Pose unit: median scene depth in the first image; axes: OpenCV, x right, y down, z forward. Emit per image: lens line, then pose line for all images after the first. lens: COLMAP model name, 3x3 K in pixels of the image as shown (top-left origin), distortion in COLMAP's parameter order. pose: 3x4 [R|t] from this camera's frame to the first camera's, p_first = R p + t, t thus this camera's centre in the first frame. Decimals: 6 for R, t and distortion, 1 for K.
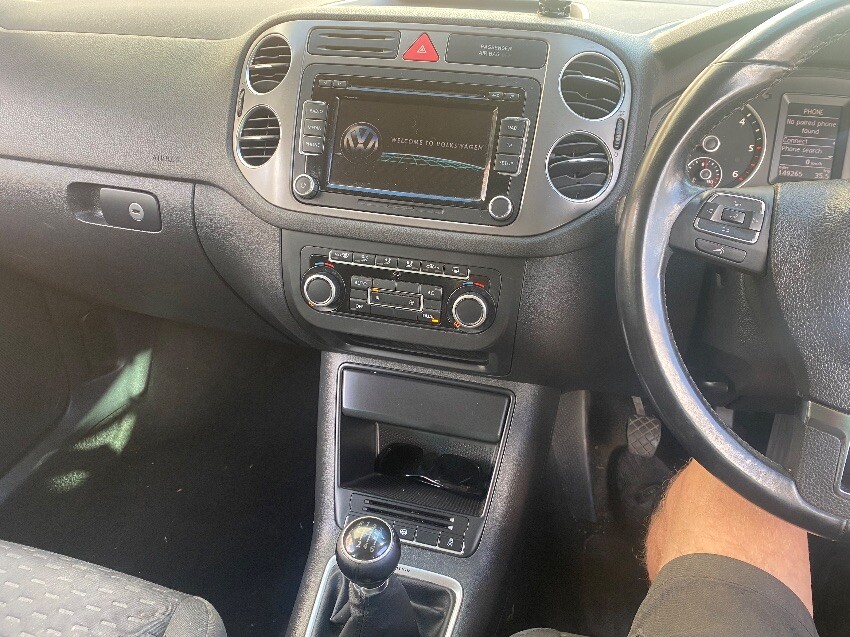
lens RADIAL K [[658.3, 0, 430.3], [0, 658.3, 316.9], [0, 0, 1]] dist [0.000939, 0.002452]
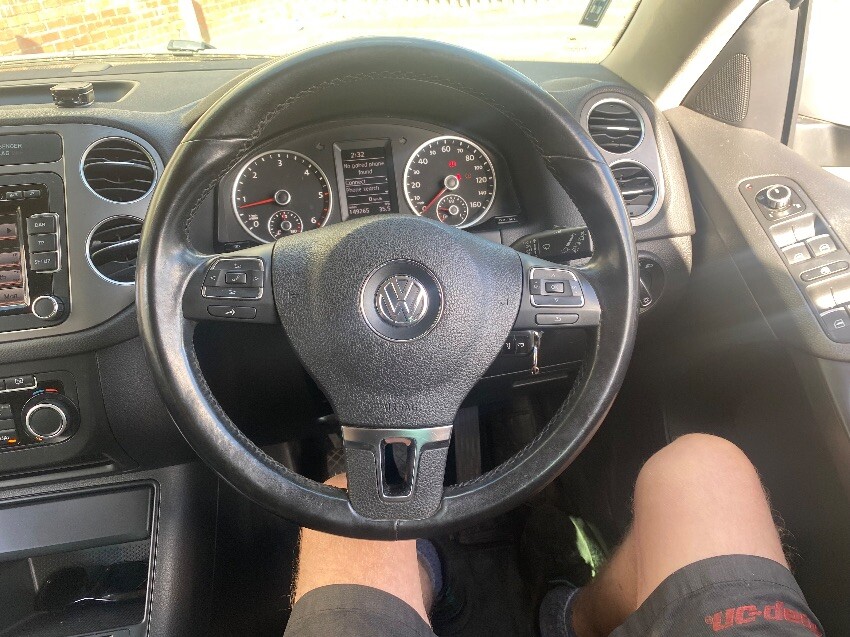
lens RADIAL K [[658.3, 0, 426.8], [0, 658.3, 318.7], [0, 0, 1]] dist [0.000939, 0.002452]
pose [[0.908978, -0.236130, 0.343514, 0.262925], [0.257251, 0.966203, -0.016555, 0.005995], [-0.327995, 0.103418, 0.939002, -0.071368]]
